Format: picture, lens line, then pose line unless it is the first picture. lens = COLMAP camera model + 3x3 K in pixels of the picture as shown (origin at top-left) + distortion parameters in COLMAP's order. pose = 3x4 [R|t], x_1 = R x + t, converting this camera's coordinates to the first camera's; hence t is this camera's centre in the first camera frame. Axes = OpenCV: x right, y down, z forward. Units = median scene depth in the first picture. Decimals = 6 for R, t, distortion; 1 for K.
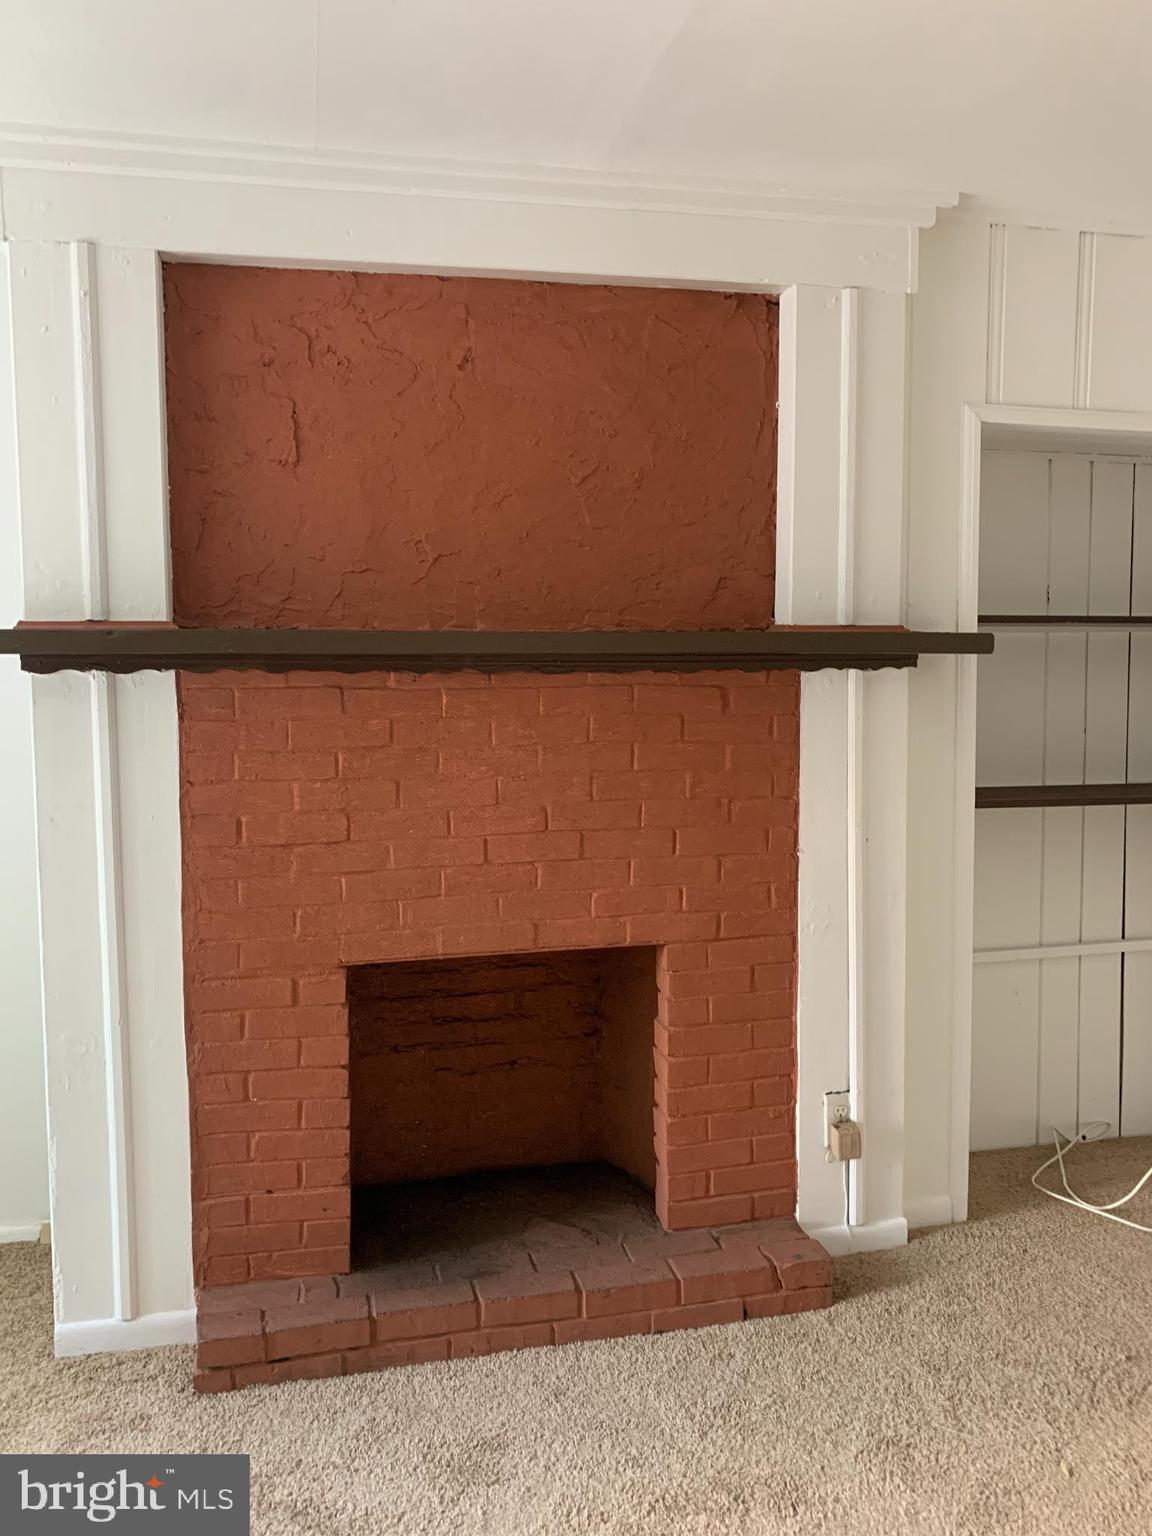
lens RADIAL K [[1123.6, 0, 576.0], [0, 1123.6, 768.0], [0, 0, 1]] dist [0.039581, -0.080151]
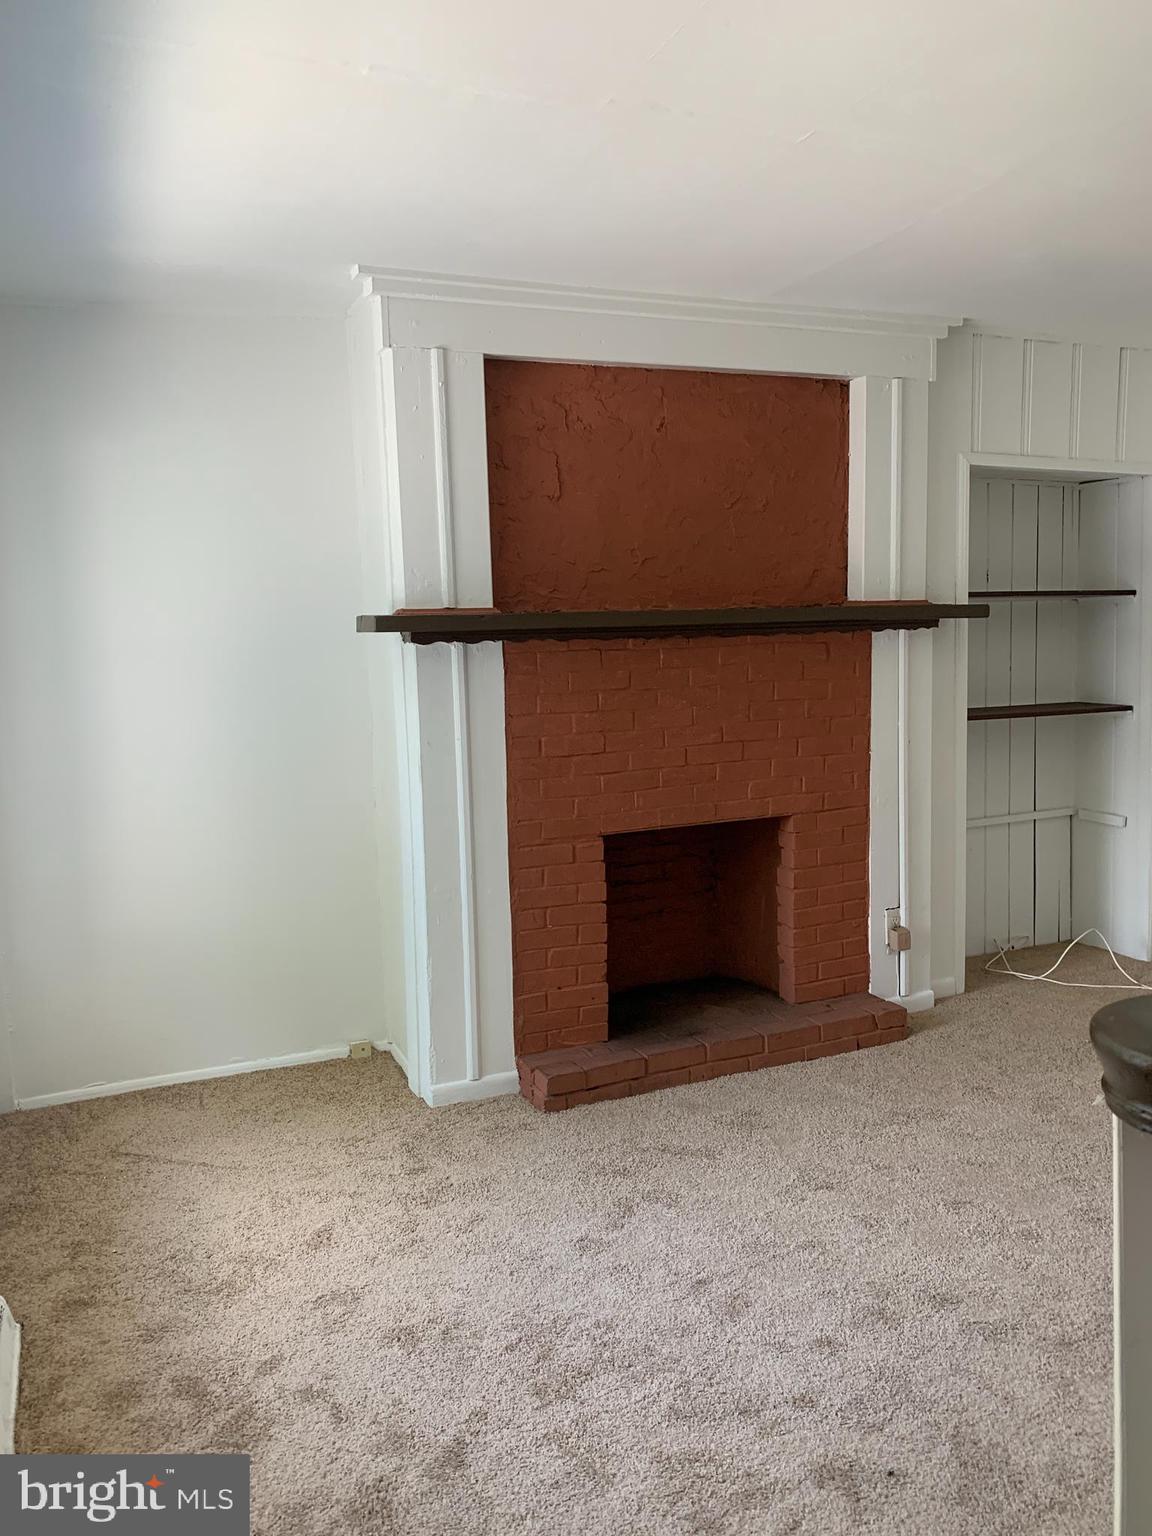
lens RADIAL K [[1131.5, 0, 548.3], [0, 1131.5, 773.9], [0, 0, 1]] dist [0.109745, -0.271553]
pose [[0.983230, -0.042704, 0.177300, -0.521113], [0.036569, 0.998619, 0.037732, 0.032395], [-0.178667, -0.030615, 0.983433, -0.452889]]
